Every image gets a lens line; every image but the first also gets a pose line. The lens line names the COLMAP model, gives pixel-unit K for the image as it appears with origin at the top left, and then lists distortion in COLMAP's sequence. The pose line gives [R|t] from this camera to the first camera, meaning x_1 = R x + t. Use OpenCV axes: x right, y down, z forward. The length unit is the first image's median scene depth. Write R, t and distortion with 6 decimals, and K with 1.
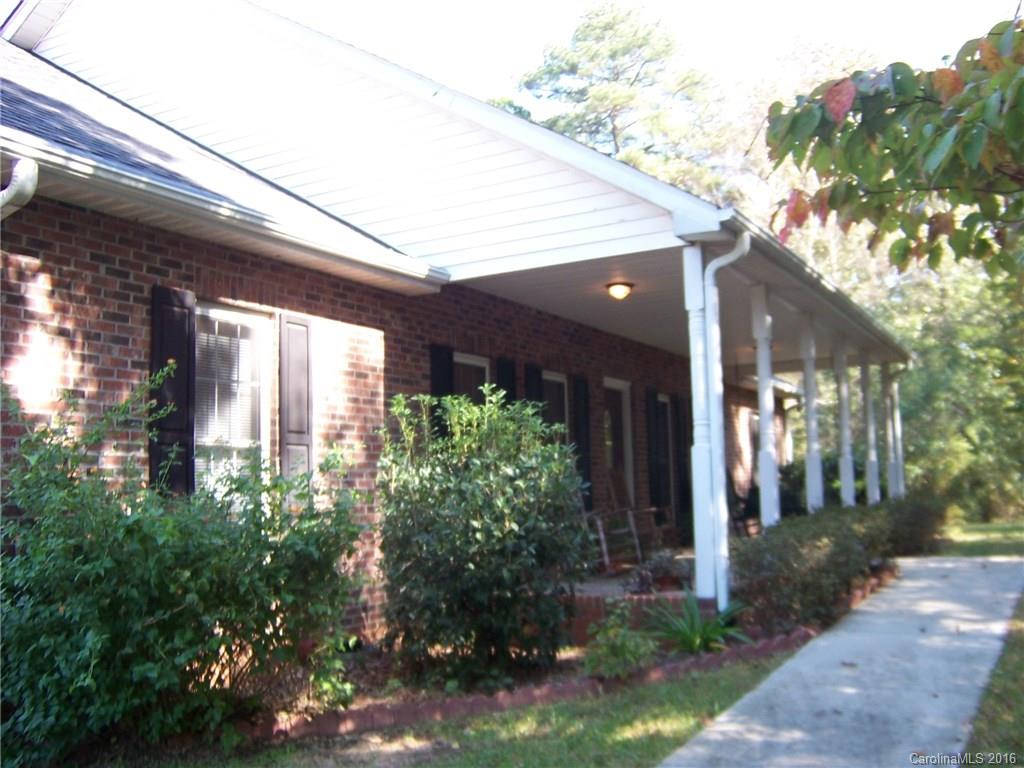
lens RADIAL K [[1018.6, 0, 538.7], [0, 1018.6, 389.1], [0, 0, 1]] dist [-0.144864, 0.263990]
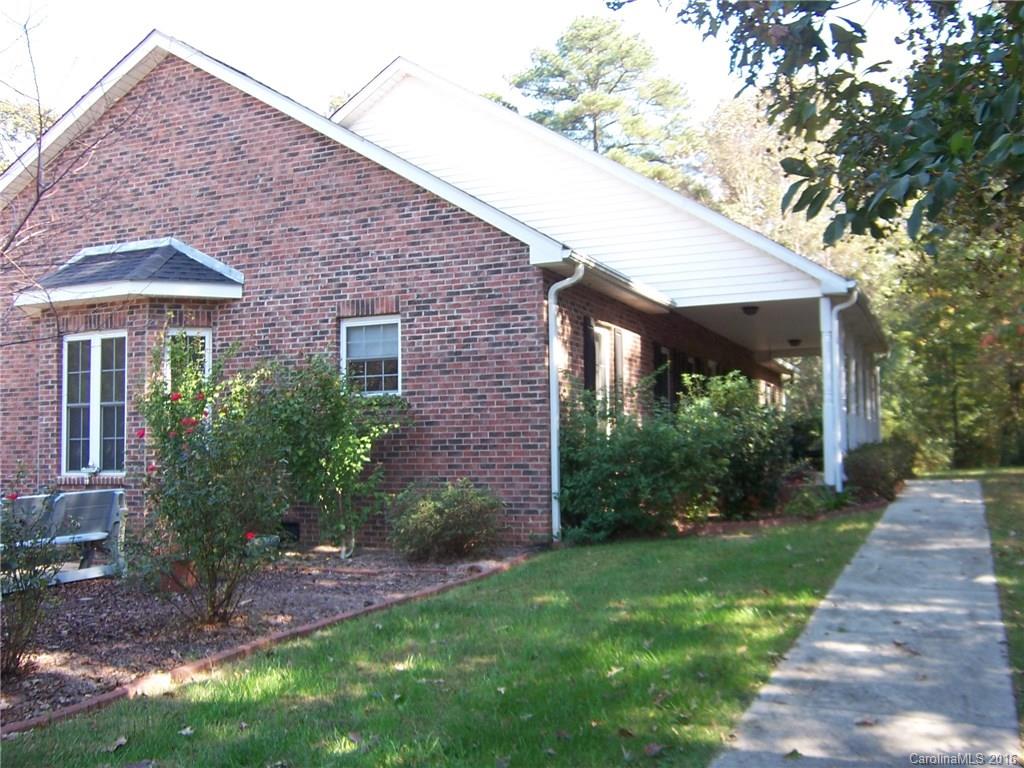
lens RADIAL K [[1018.6, 0, 538.7], [0, 1018.6, 389.1], [0, 0, 1]] dist [-0.144864, 0.263990]
pose [[0.994943, 0.024301, 0.097460, -0.345900], [-0.027873, 0.998982, 0.035462, -0.015357], [-0.096499, -0.037999, 0.994607, -0.498804]]
